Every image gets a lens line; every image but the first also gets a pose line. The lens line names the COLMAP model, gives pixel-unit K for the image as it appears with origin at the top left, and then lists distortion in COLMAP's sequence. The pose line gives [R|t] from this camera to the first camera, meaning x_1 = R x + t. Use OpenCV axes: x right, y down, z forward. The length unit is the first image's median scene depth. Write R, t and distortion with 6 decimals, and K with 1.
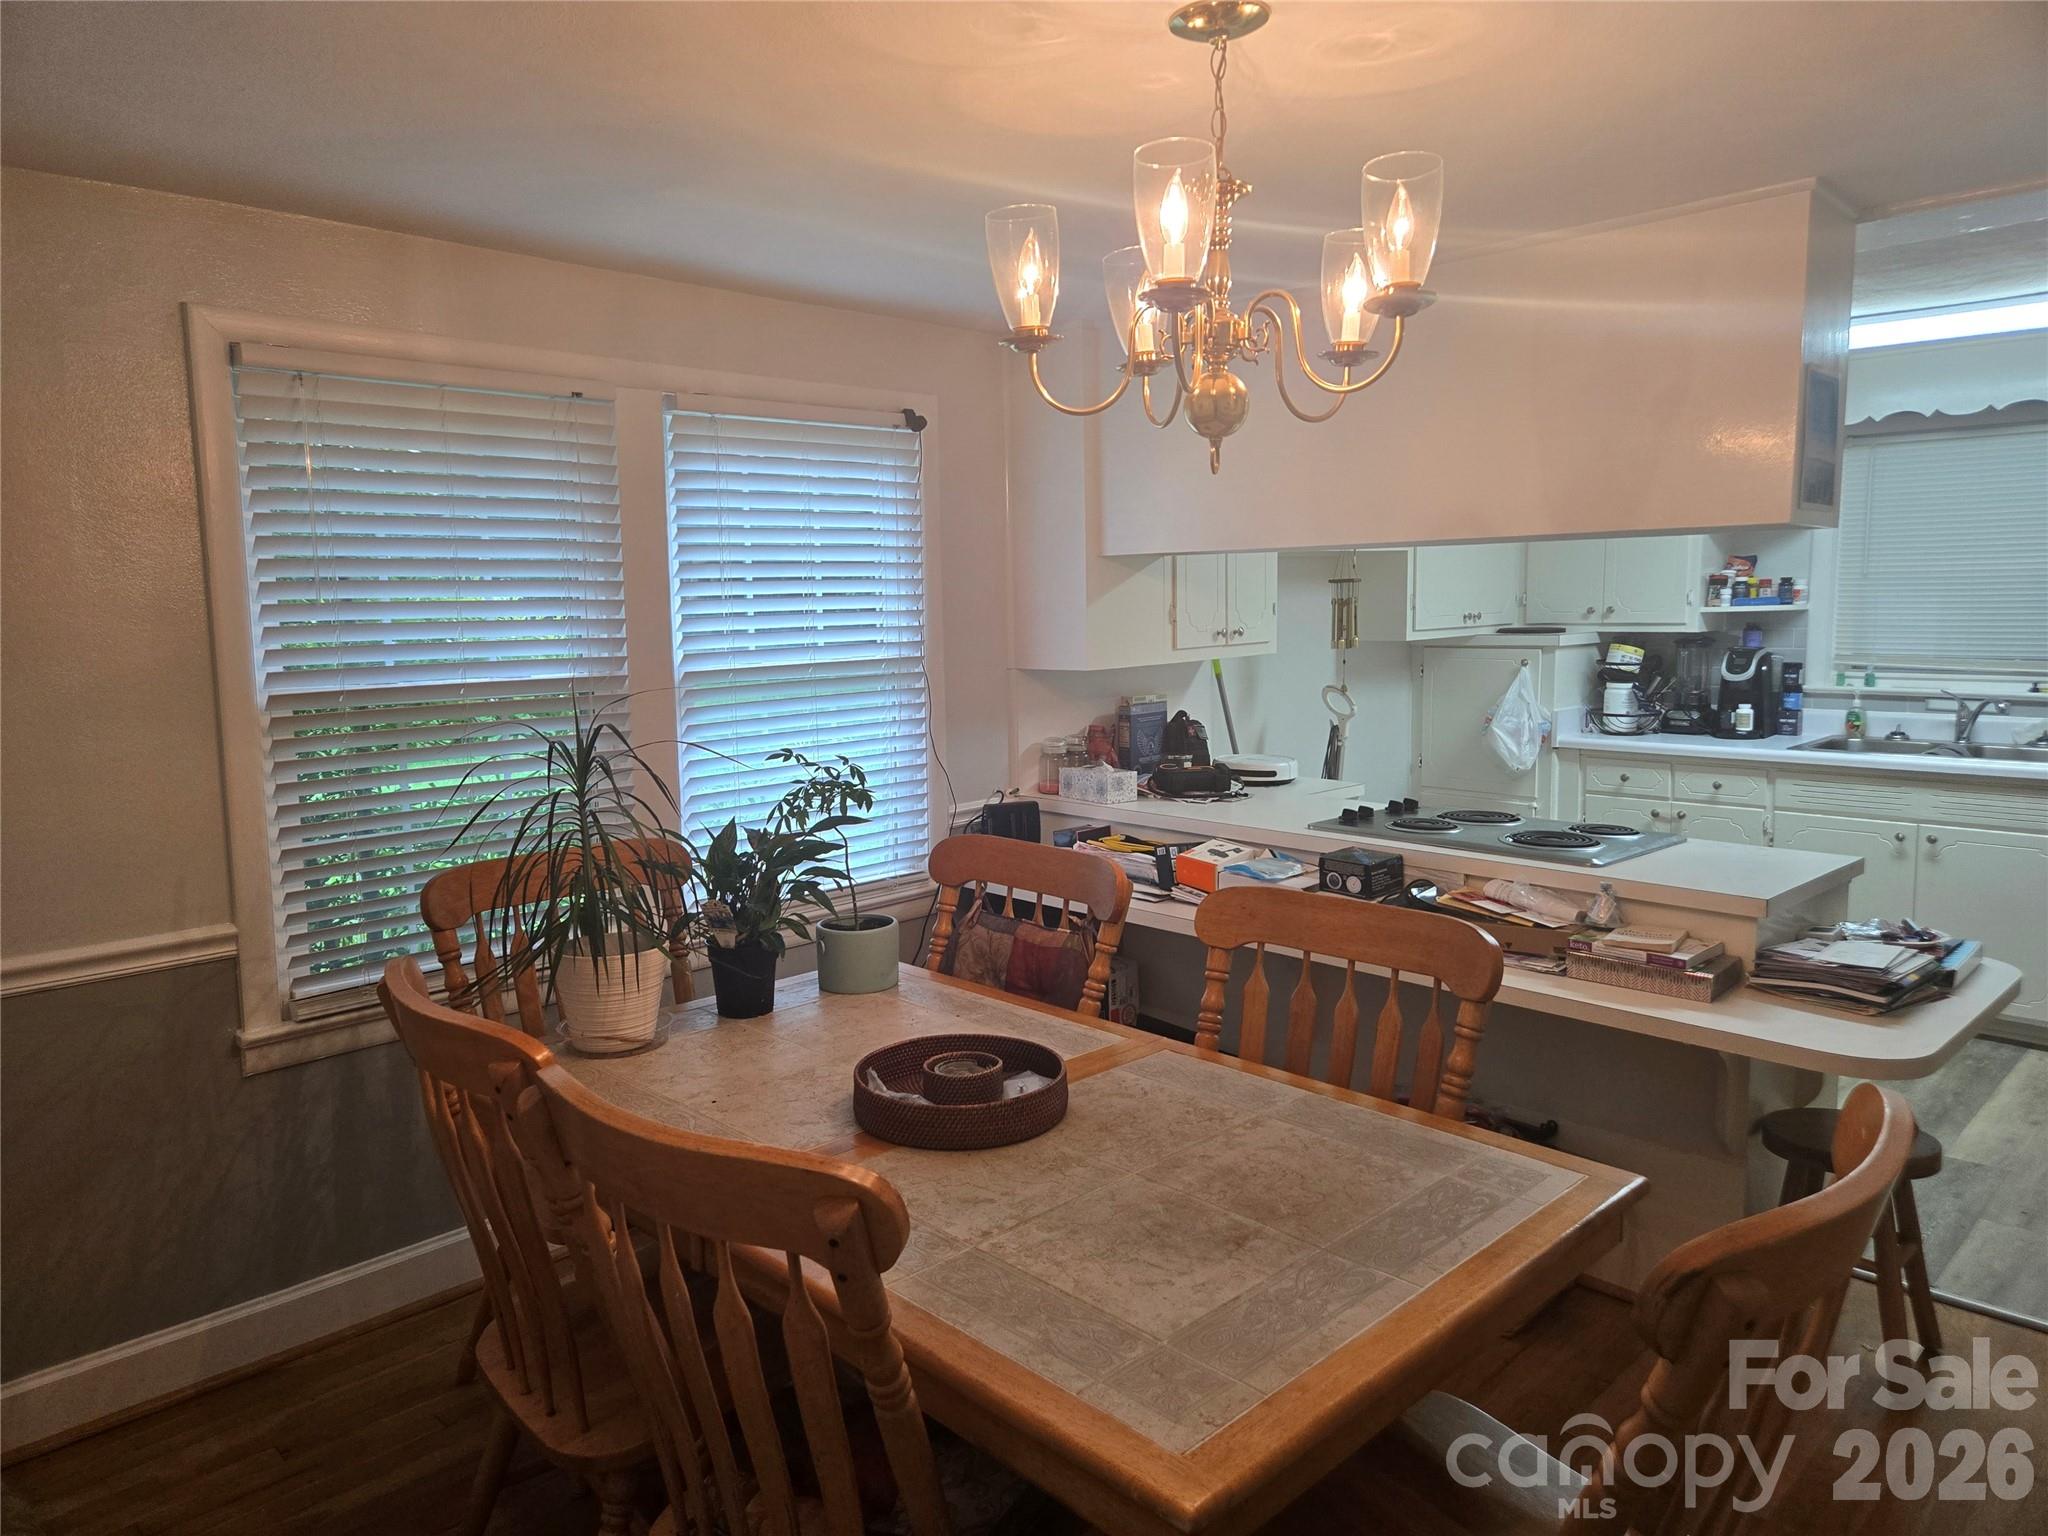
lens RADIAL K [[1357.8, 0, 1014.8], [0, 1357.8, 746.8], [0, 0, 1]] dist [0.073727, -0.054615]
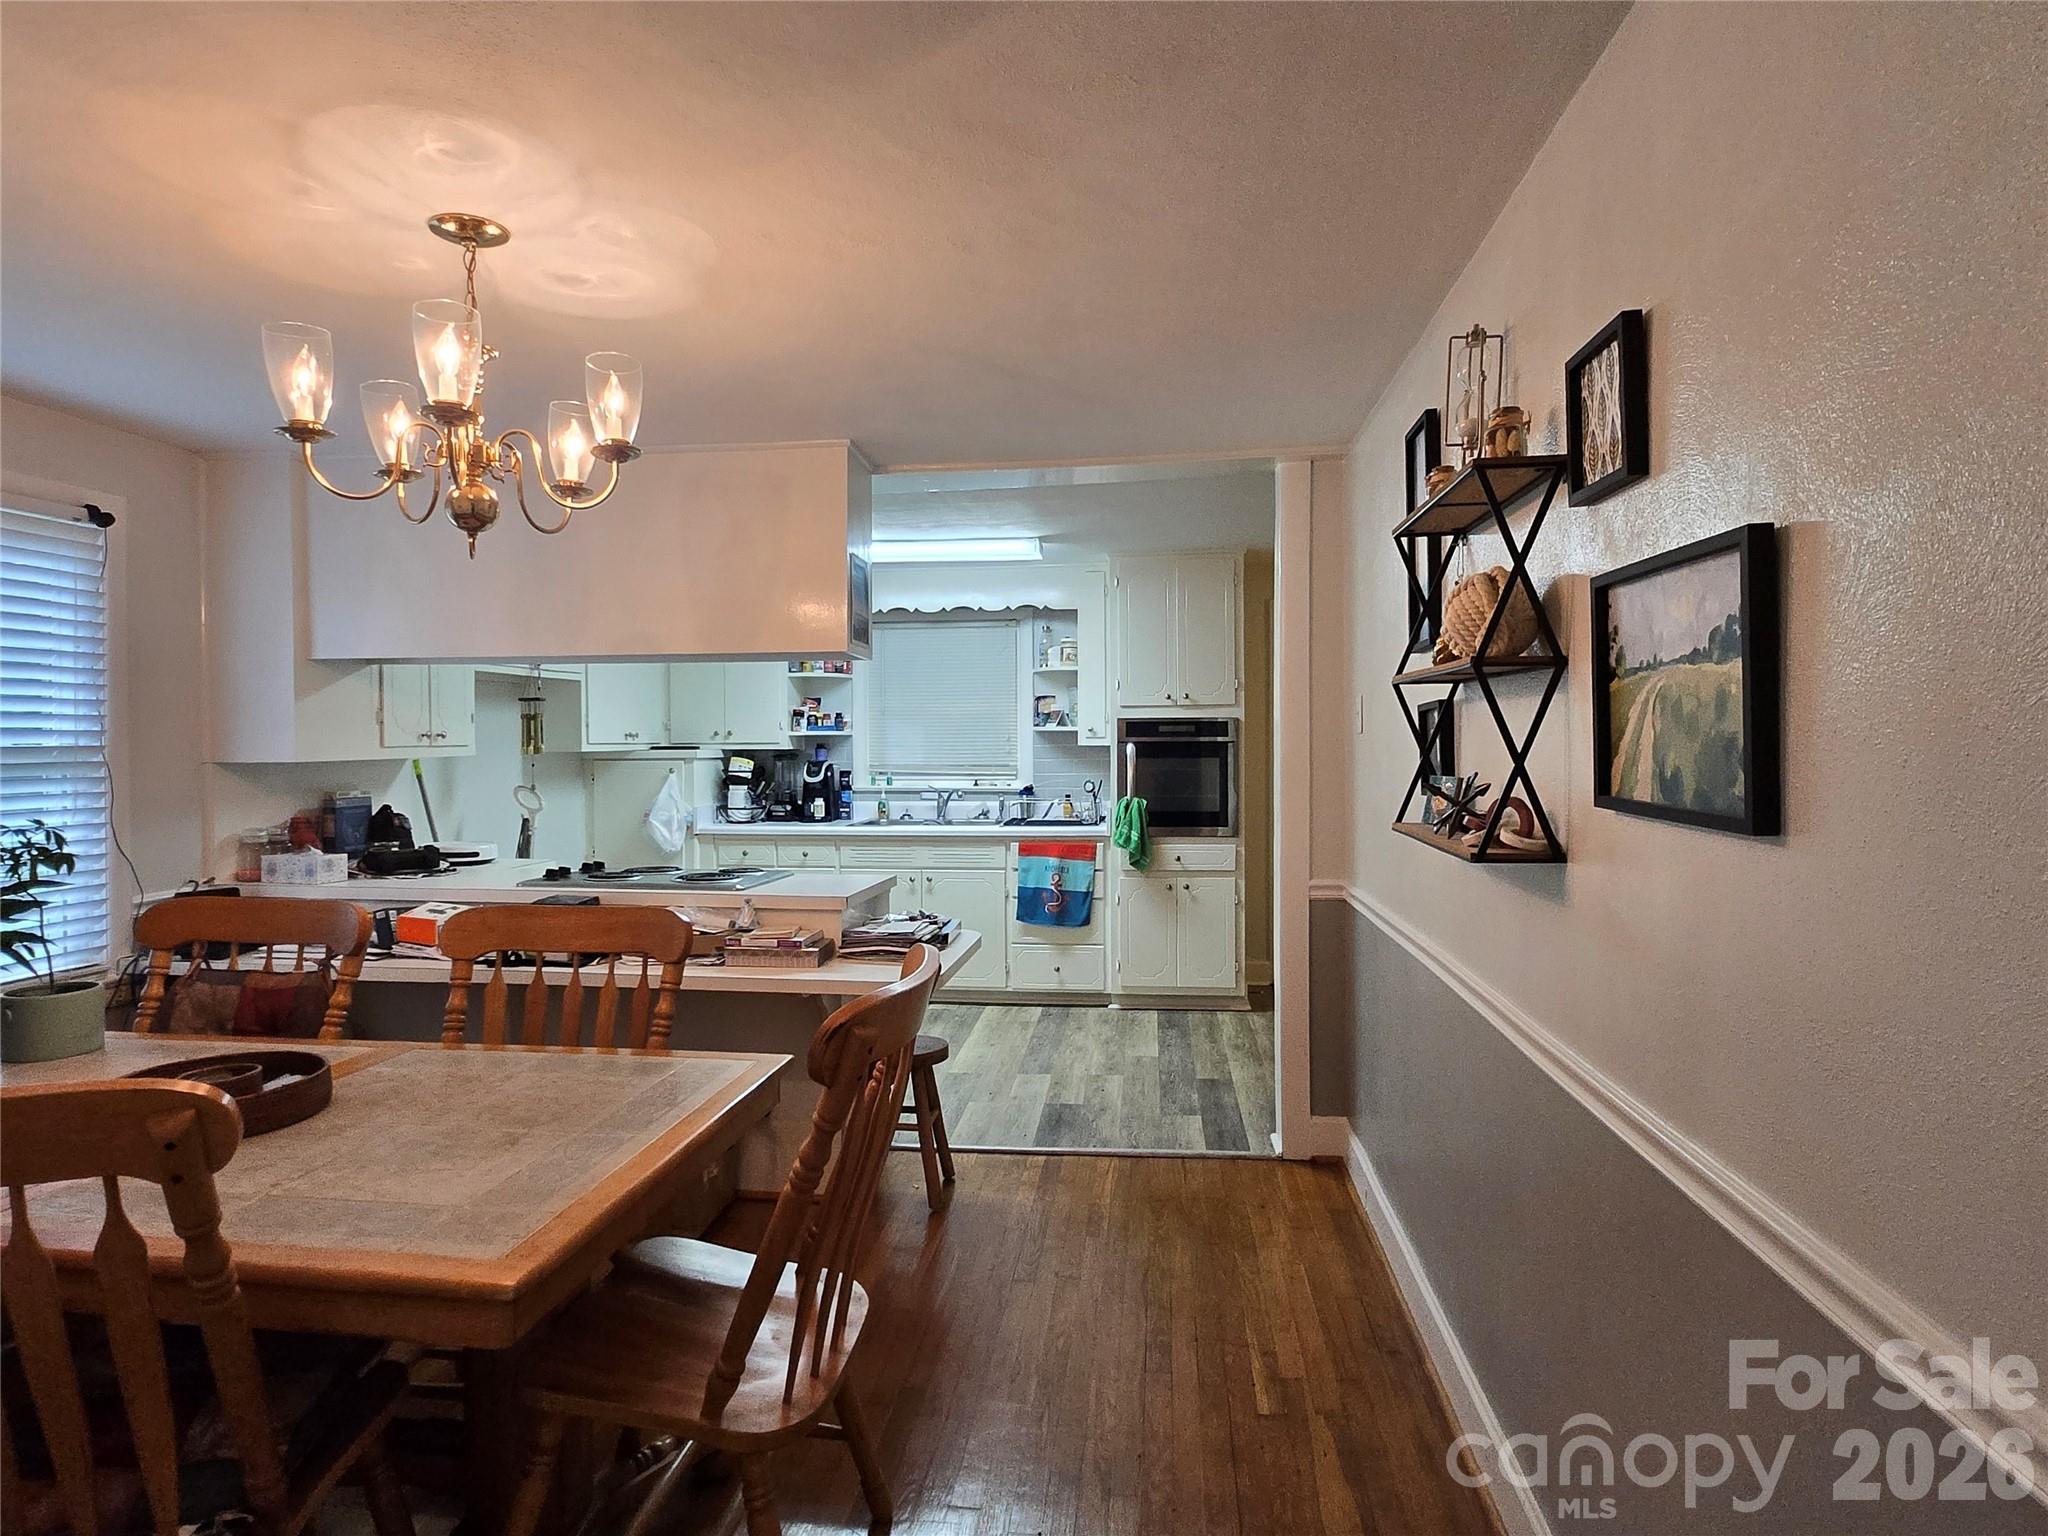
lens RADIAL K [[1117.1, 0, 1013.9], [0, 1117.1, 753.1], [0, 0, 1]] dist [0.002832, -0.003073]
pose [[0.784435, 0.005820, 0.620184, -0.072476], [0.062110, 0.994192, -0.087890, 0.073940], [-0.617093, 0.107464, 0.779517, -0.085043]]
